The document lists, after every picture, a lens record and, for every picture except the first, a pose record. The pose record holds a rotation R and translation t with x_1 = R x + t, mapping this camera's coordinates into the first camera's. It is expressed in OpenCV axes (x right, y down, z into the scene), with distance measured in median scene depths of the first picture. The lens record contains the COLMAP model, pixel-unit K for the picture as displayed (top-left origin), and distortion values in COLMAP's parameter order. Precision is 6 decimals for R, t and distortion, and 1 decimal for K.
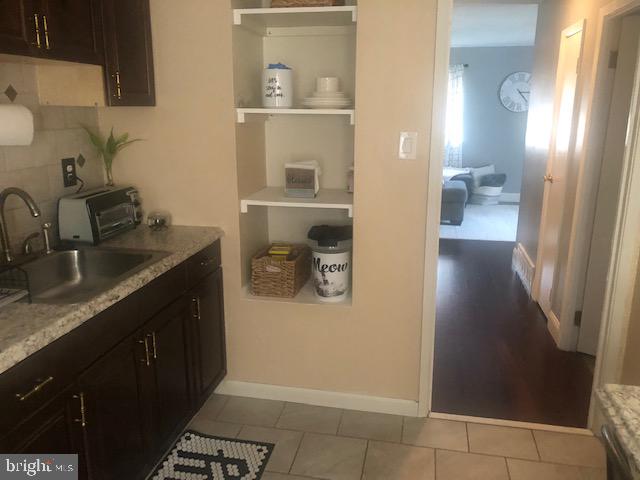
lens RADIAL K [[534.0, 0, 327.5], [0, 534.0, 238.8], [0, 0, 1]] dist [0.007276, -0.002037]
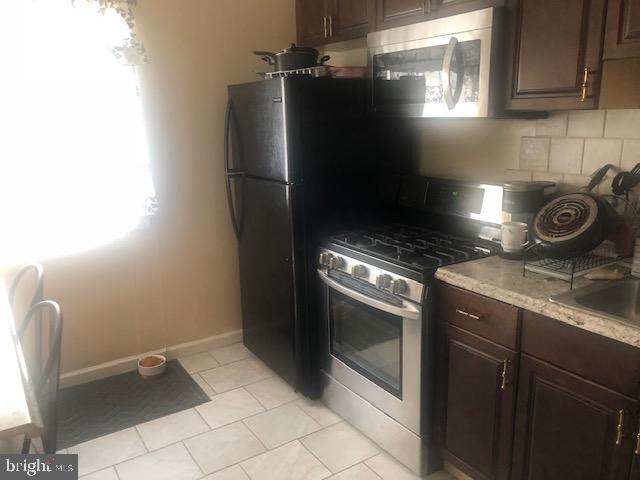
lens RADIAL K [[534.0, 0, 327.5], [0, 534.0, 238.8], [0, 0, 1]] dist [0.007276, -0.002037]
pose [[-0.710669, 0.165071, -0.683887, 0.501568], [-0.158984, 0.909256, 0.384679, -0.297030], [0.685328, 0.382107, -0.619936, 1.198950]]
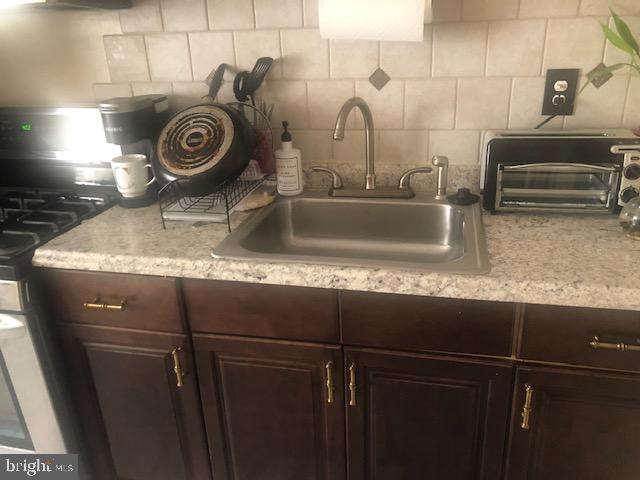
lens RADIAL K [[534.0, 0, 327.5], [0, 534.0, 238.8], [0, 0, 1]] dist [0.007276, -0.002037]
pose [[-0.036185, 0.381114, -0.923819, 0.213269], [-0.203586, 0.902228, 0.380181, -0.209315], [0.978388, 0.201834, 0.044942, 1.028900]]
